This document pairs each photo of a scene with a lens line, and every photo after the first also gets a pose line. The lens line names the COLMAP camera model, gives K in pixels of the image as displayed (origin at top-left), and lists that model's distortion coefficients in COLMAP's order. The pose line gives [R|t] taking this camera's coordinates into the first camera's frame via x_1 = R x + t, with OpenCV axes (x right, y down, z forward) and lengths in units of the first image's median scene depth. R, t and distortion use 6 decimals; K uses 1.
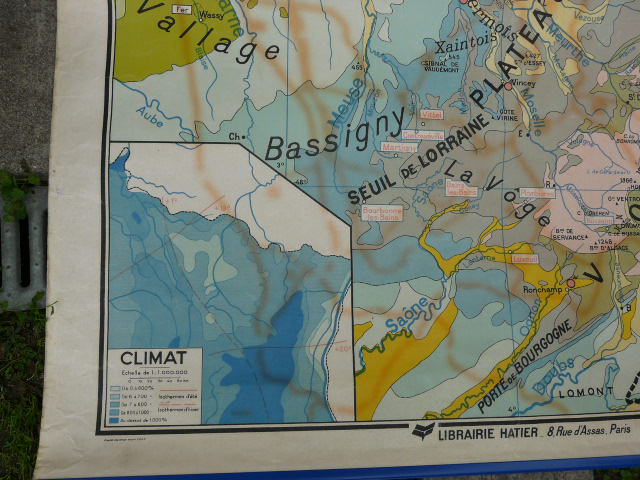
lens RADIAL K [[530.2, 0, 317.3], [0, 530.2, 243.0], [0, 0, 1]] dist [-0.089496, 0.102509]
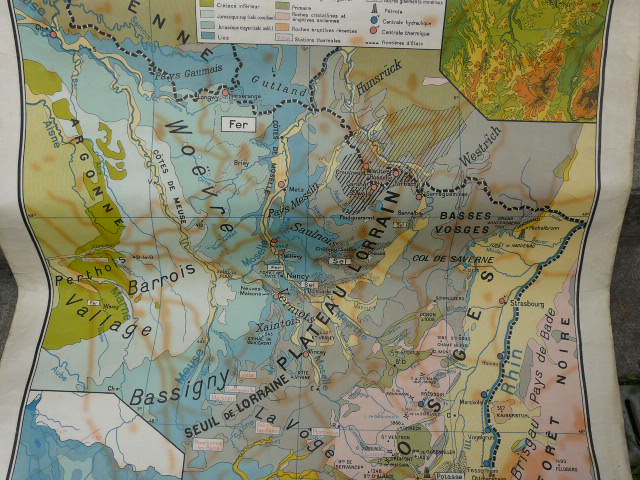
lens RADIAL K [[530.2, 0, 317.3], [0, 530.2, 243.0], [0, 0, 1]] dist [-0.089496, 0.102509]
pose [[0.997433, 0.004410, -0.071473, 0.522362], [-0.028201, 0.941636, -0.335449, -0.105078], [0.065823, 0.336603, 0.939343, -0.497182]]
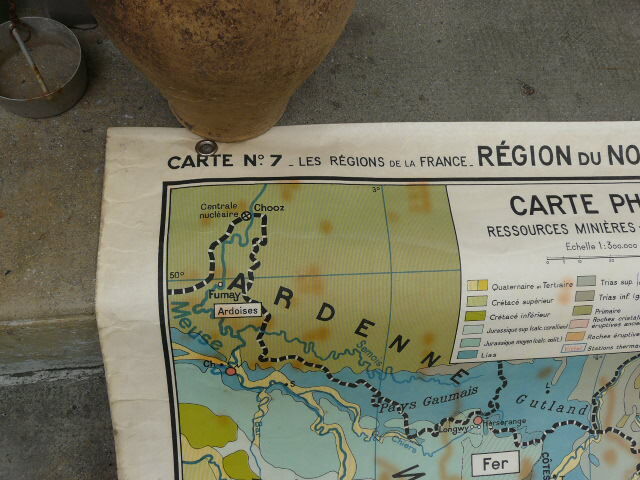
lens RADIAL K [[530.2, 0, 317.3], [0, 530.2, 243.0], [0, 0, 1]] dist [-0.089496, 0.102509]
pose [[0.999890, -0.014635, -0.002459, -0.112121], [0.013390, 0.961142, -0.275730, -1.004981], [0.006398, 0.275667, 0.961232, -0.325383]]
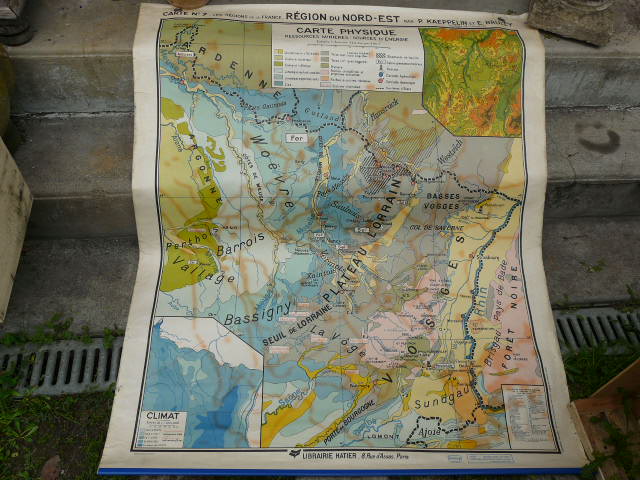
lens RADIAL K [[530.2, 0, 317.3], [0, 530.2, 243.0], [0, 0, 1]] dist [-0.089496, 0.102509]
pose [[0.999574, -0.023707, -0.017024, 0.320985], [0.013008, 0.884010, -0.467286, 0.551274], [0.026127, 0.466866, 0.883942, -1.040014]]
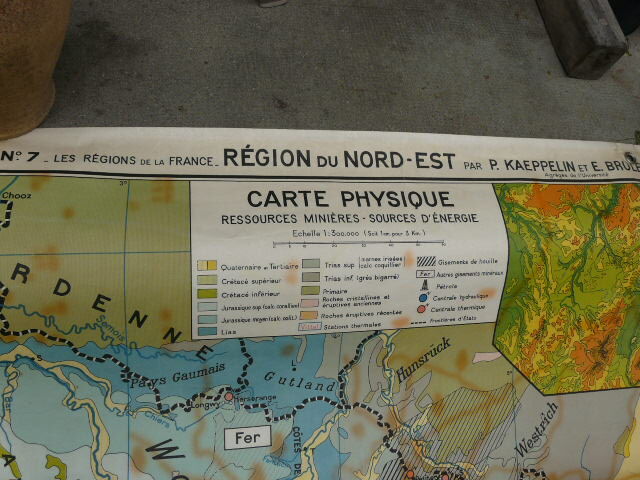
lens RADIAL K [[530.2, 0, 317.3], [0, 530.2, 243.0], [0, 0, 1]] dist [-0.089496, 0.102509]
pose [[0.993596, -0.013939, 0.112129, 0.234144], [0.053840, 0.930866, -0.361373, -0.850445], [-0.099340, 0.365096, 0.925655, -0.413516]]
